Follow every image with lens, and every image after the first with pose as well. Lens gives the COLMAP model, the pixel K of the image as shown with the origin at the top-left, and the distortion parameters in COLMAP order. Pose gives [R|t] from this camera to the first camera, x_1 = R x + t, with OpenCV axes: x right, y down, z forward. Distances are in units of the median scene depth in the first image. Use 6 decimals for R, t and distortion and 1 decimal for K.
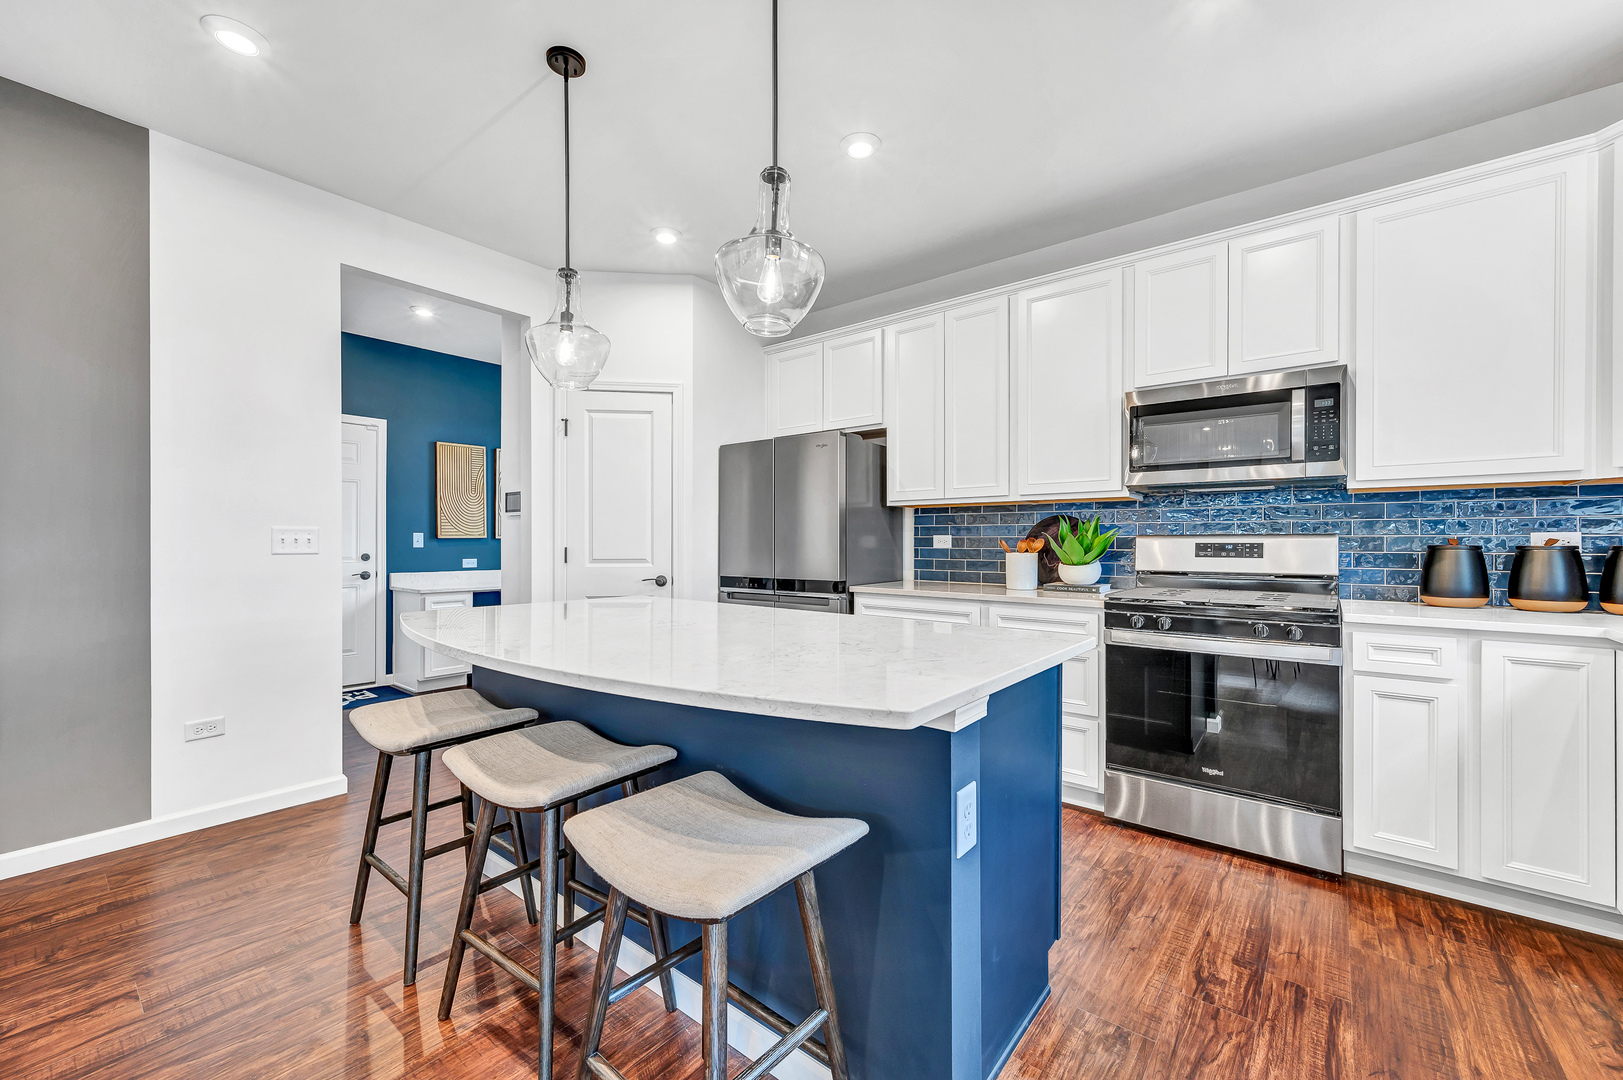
lens RADIAL K [[654.5, 0, 811.5], [0, 654.5, 540.0], [0, 0, 1]] dist [0.001755, 0.000238]
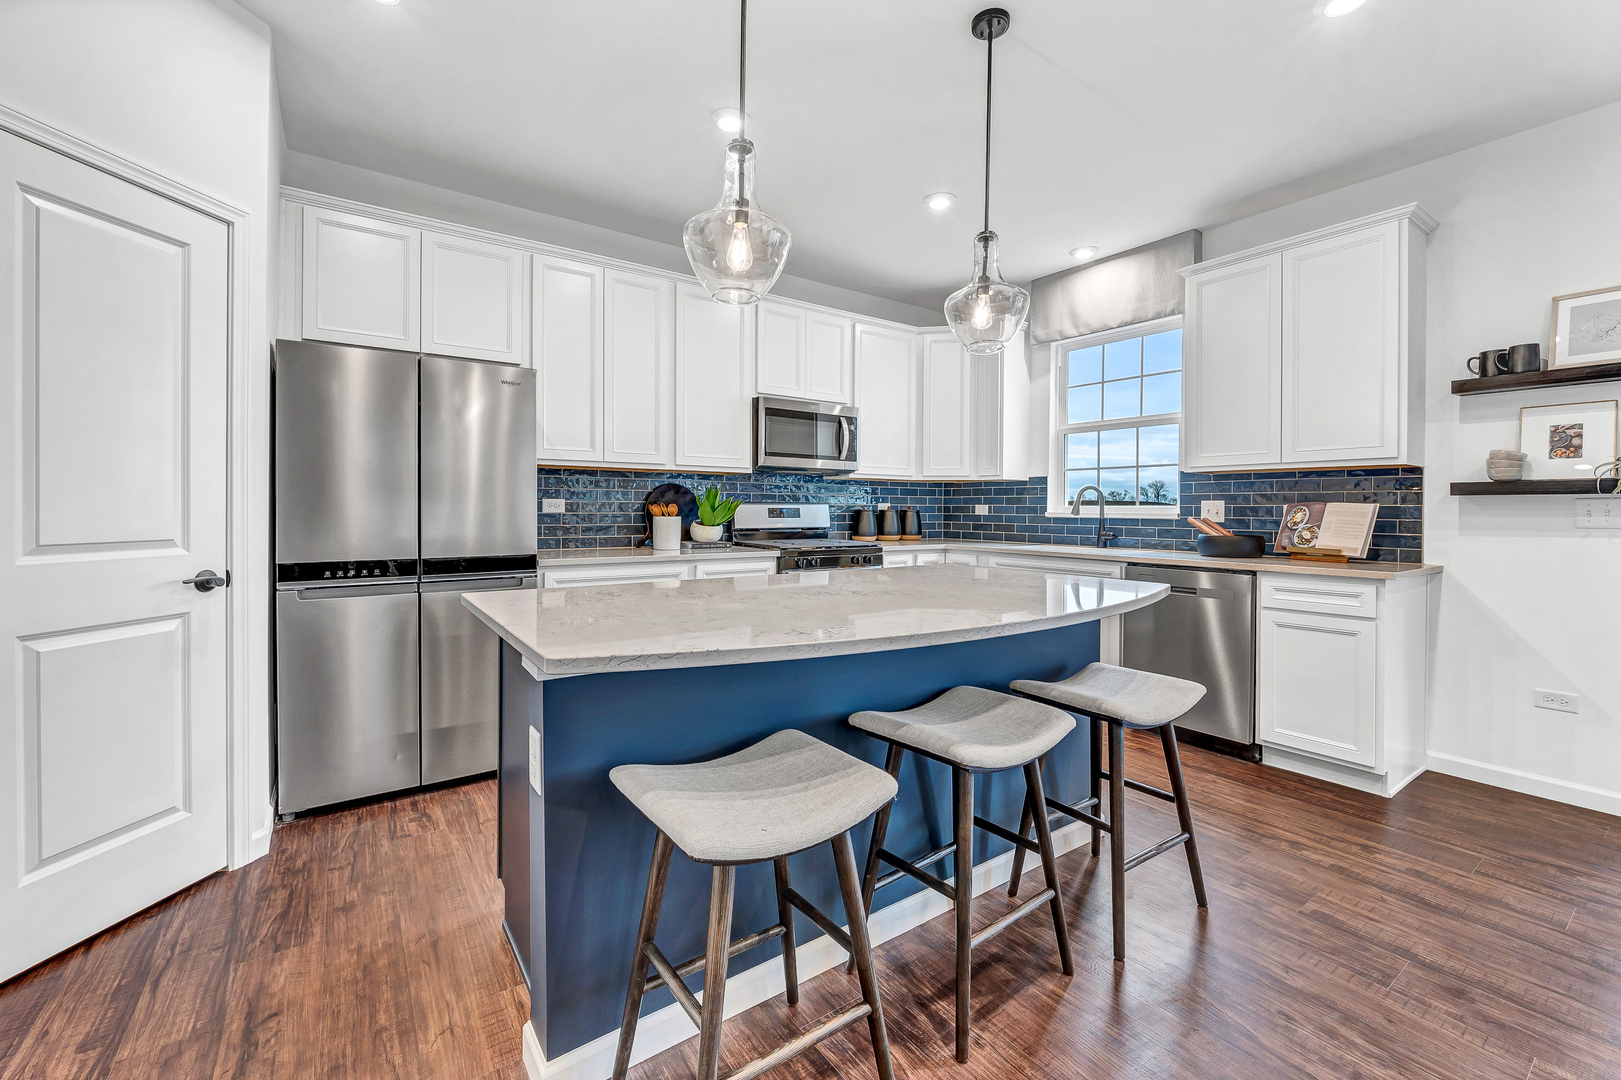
lens RADIAL K [[674.8, 0, 808.0], [0, 674.8, 509.6], [0, 0, 1]] dist [-0.001808, 0.000042]
pose [[0.264185, -0.003048, 0.964467, -0.731534], [-0.009020, 0.999943, 0.005631, -0.000924], [-0.964430, -0.010188, 0.264142, 0.480589]]
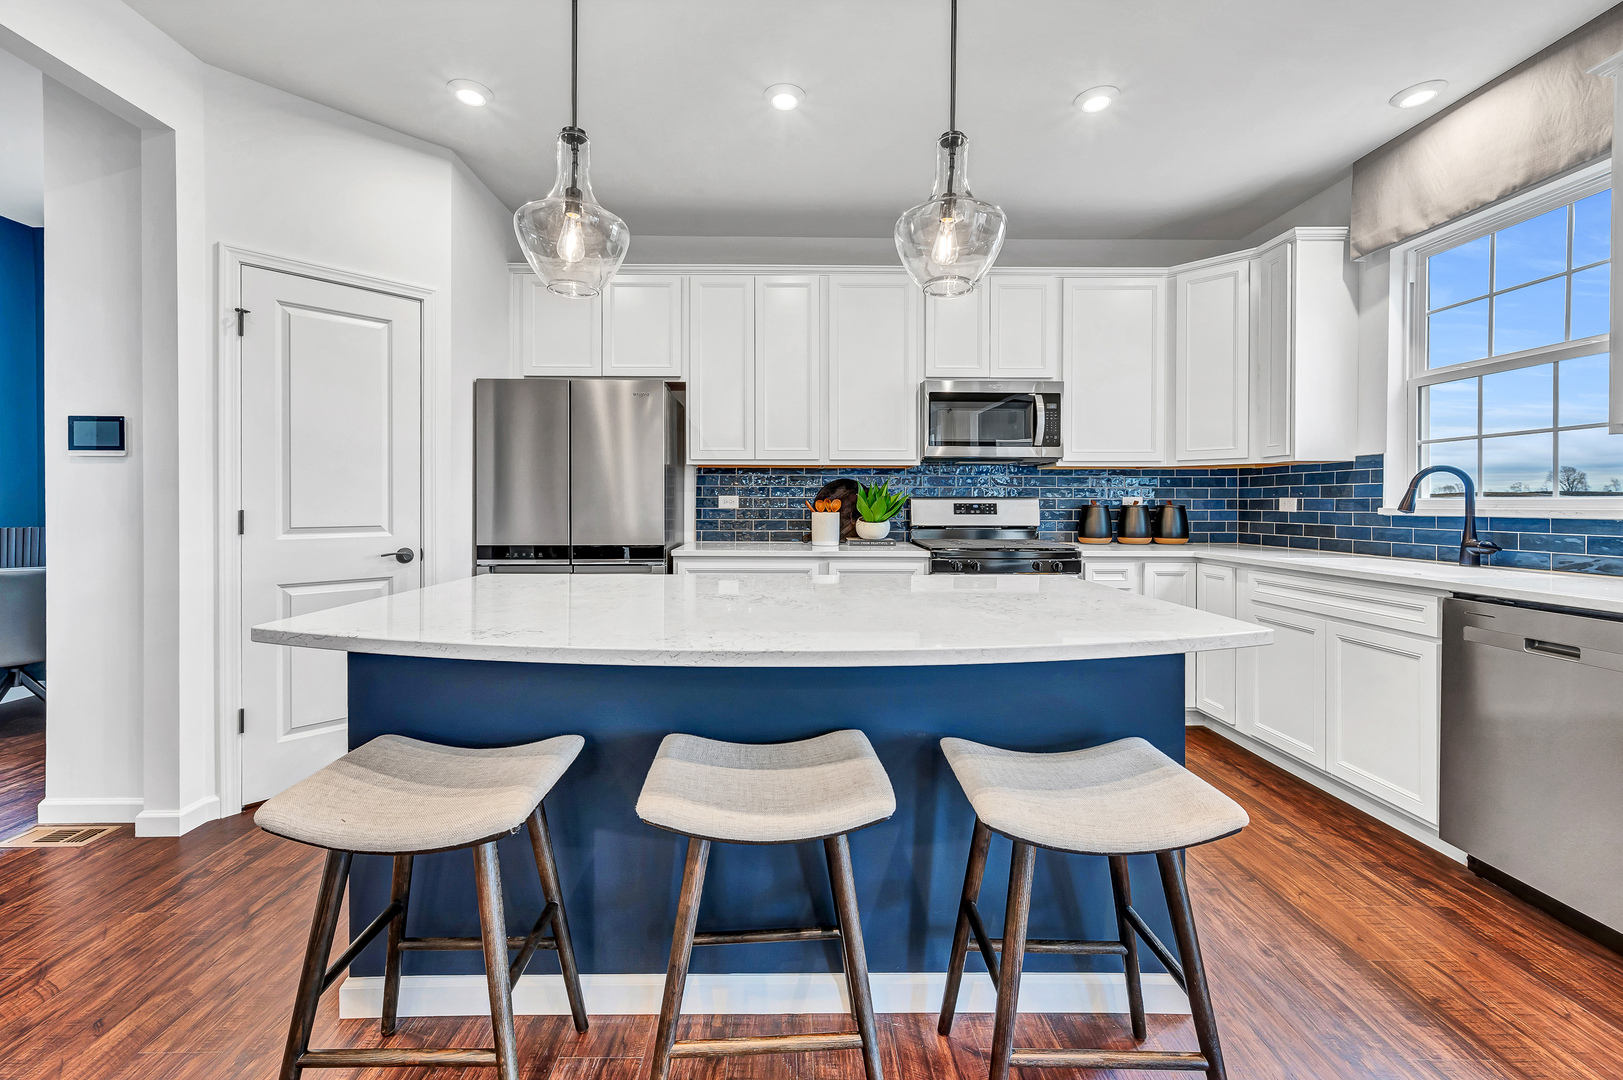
lens RADIAL K [[665.7, 0, 799.8], [0, 665.7, 503.7], [0, 0, 1]] dist [0.000390, 0.005629]
pose [[0.766297, -0.000625, 0.642486, -0.439866], [-0.002901, 0.999986, 0.004433, 0.000331], [-0.642480, -0.005261, 0.766284, 0.175397]]
